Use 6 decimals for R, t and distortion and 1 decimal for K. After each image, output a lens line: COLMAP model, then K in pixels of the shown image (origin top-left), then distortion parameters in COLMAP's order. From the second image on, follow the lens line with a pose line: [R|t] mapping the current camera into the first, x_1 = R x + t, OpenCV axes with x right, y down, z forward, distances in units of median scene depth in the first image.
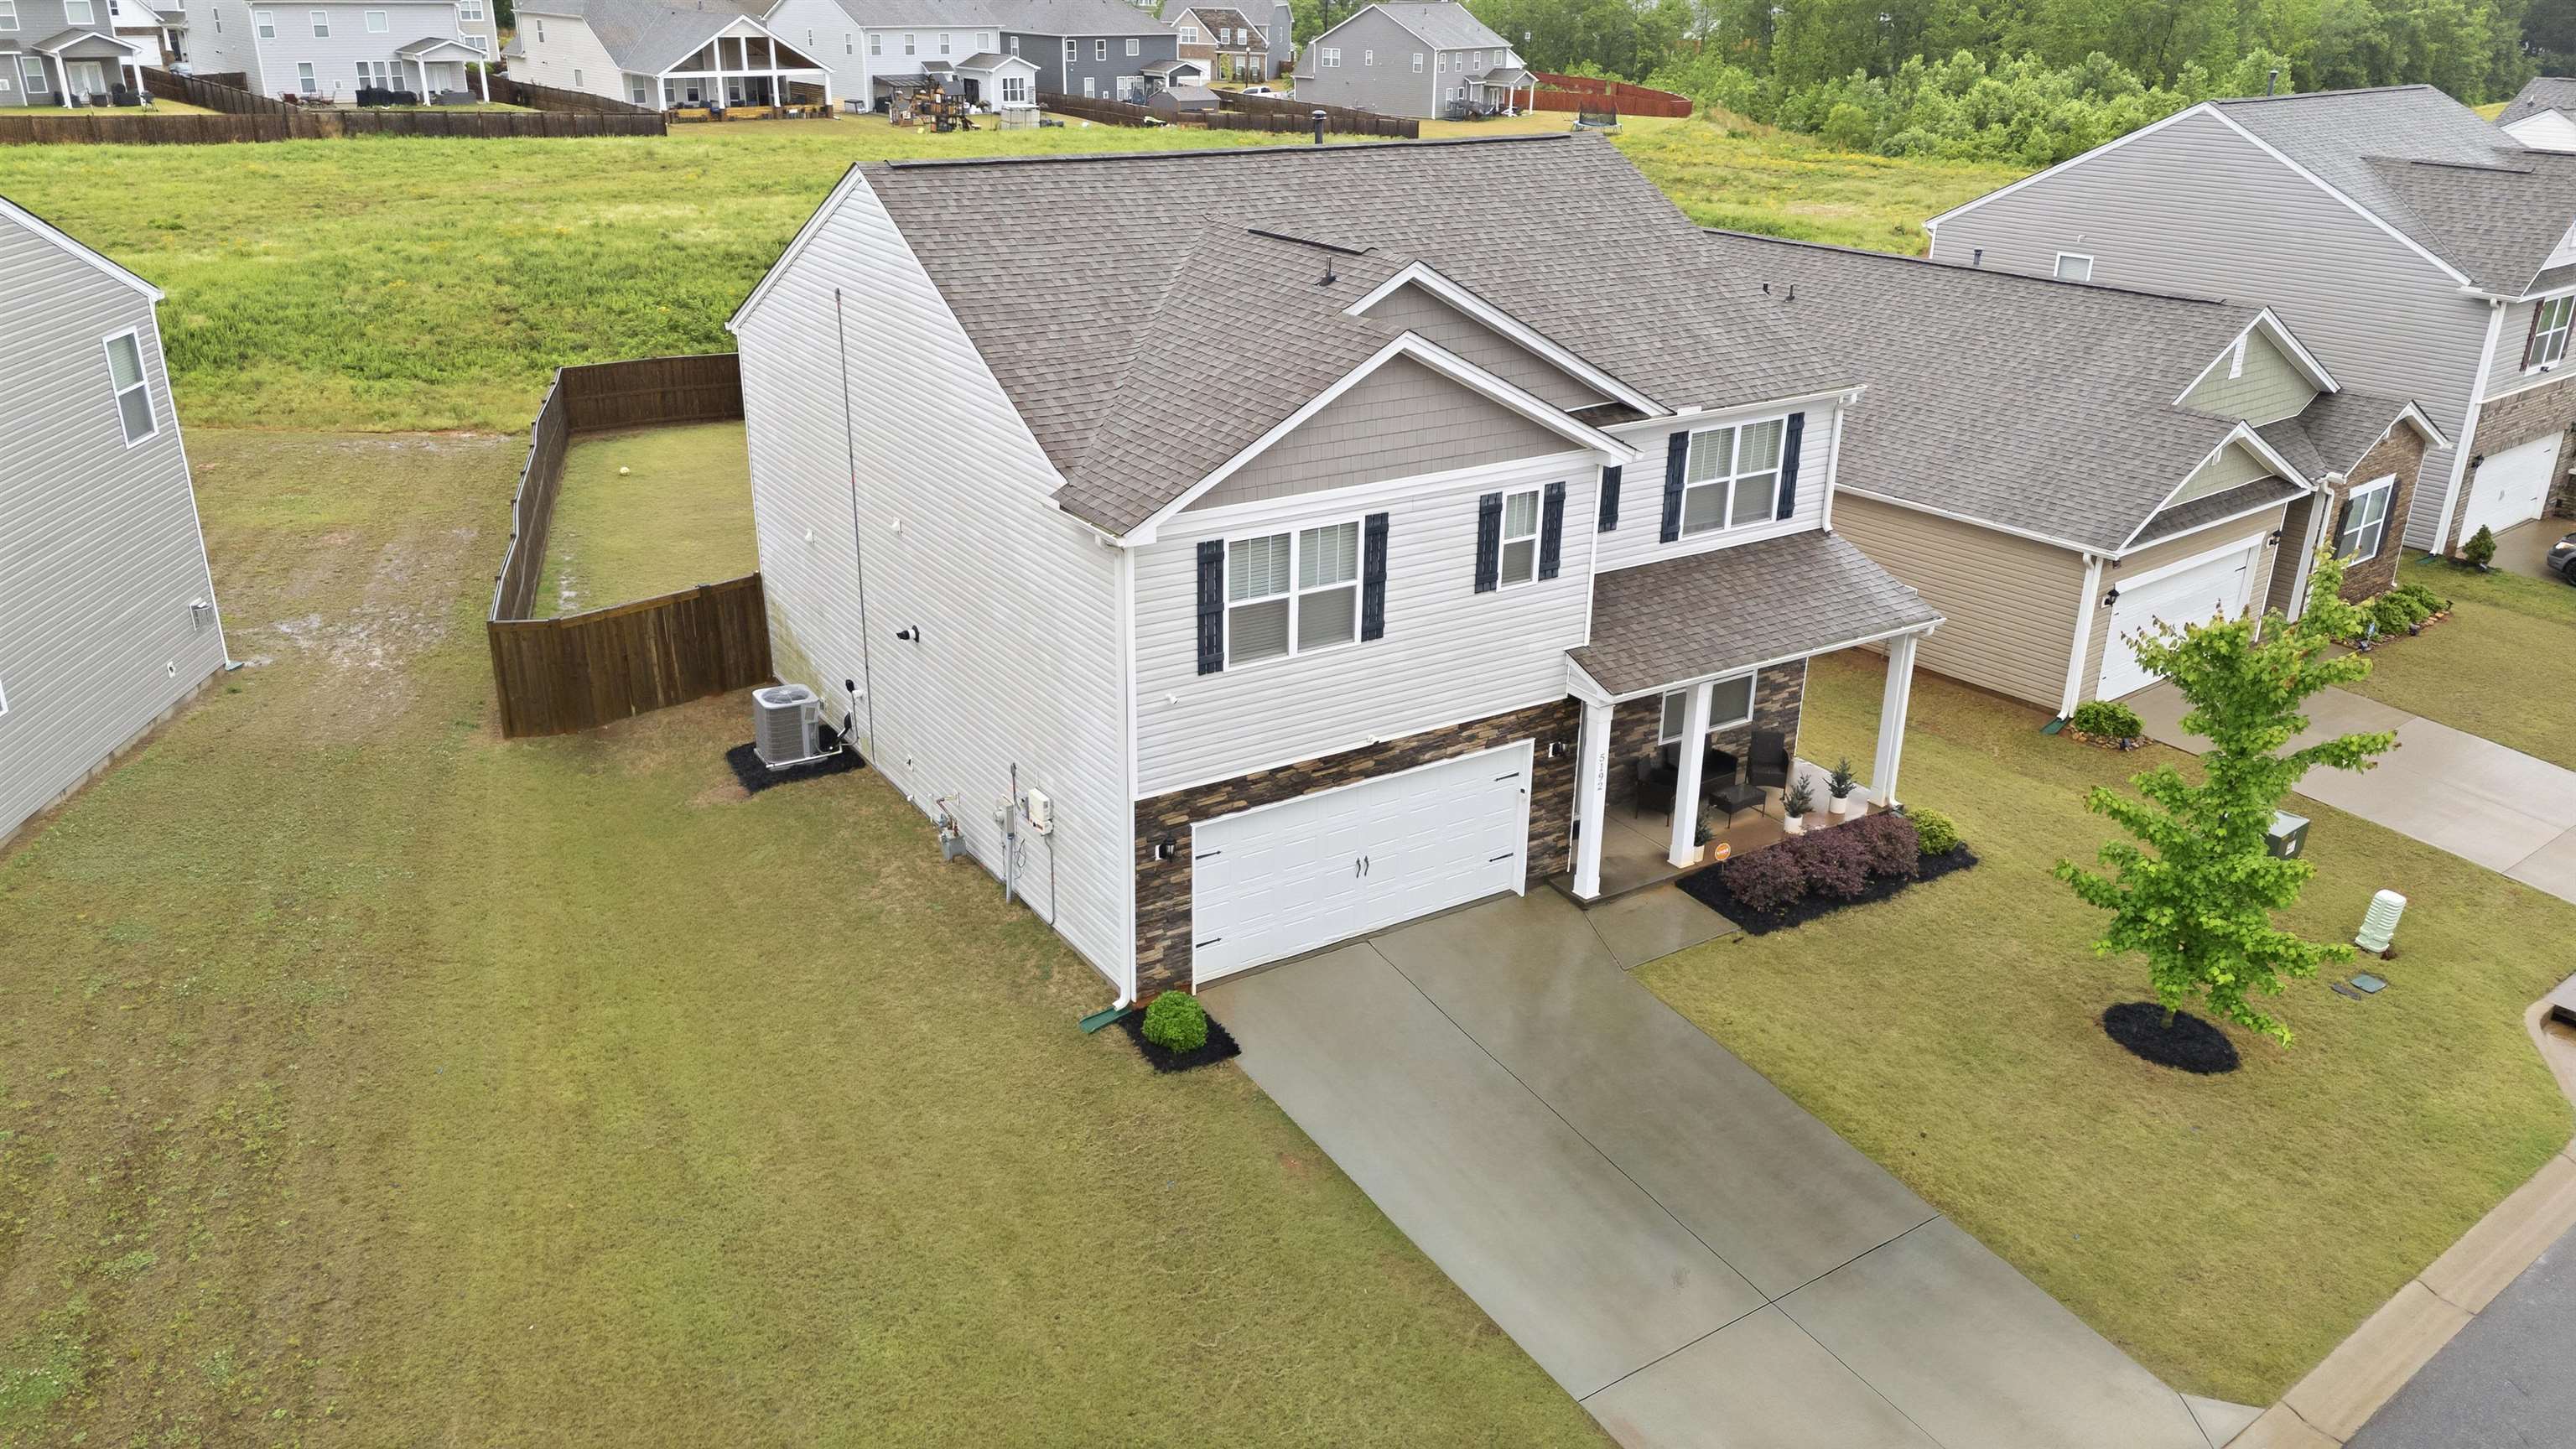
lens RADIAL K [[1861.1, 0, 1282.0], [0, 1861.1, 718.5], [0, 0, 1]] dist [0.061839, -0.002814]
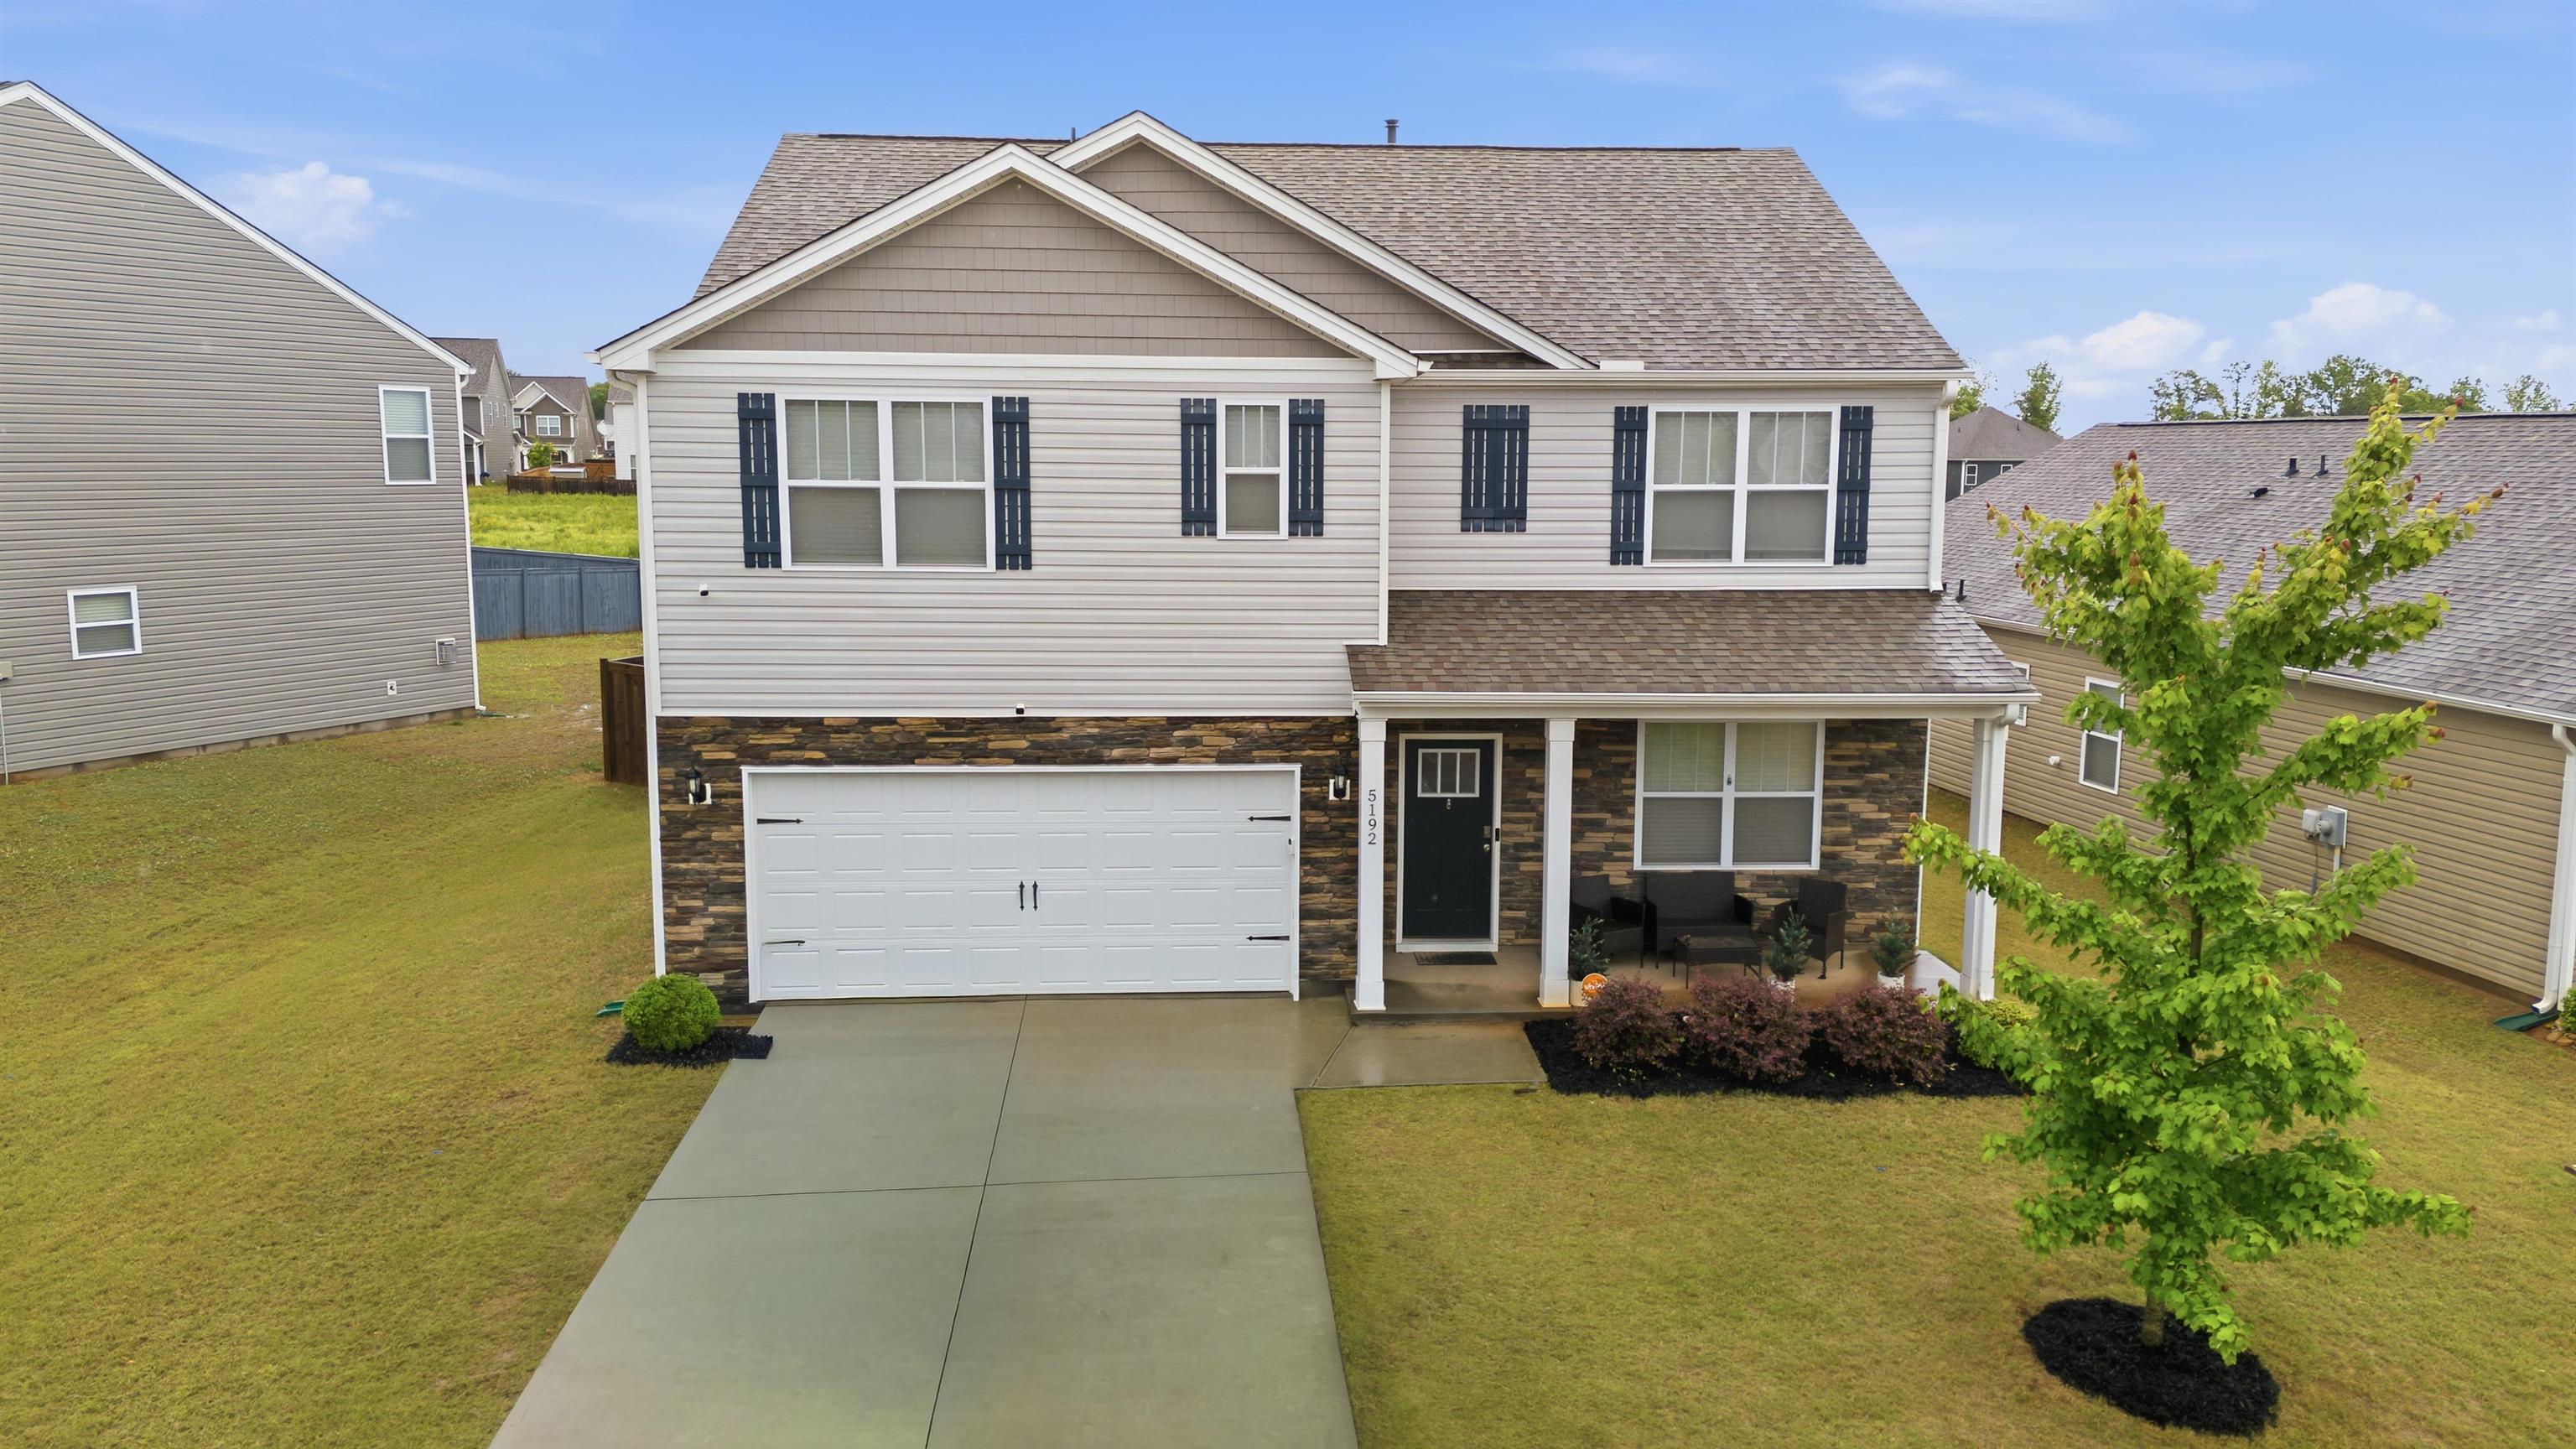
lens RADIAL K [[1861.1, 0, 1293.1], [0, 1861.1, 726.9], [0, 0, 1]] dist [0.061839, -0.002814]
pose [[0.875679, 0.066317, -0.478317, 0.503276], [-0.176374, 0.966016, -0.188961, 0.140415], [0.449531, 0.249832, 0.857617, 0.393965]]
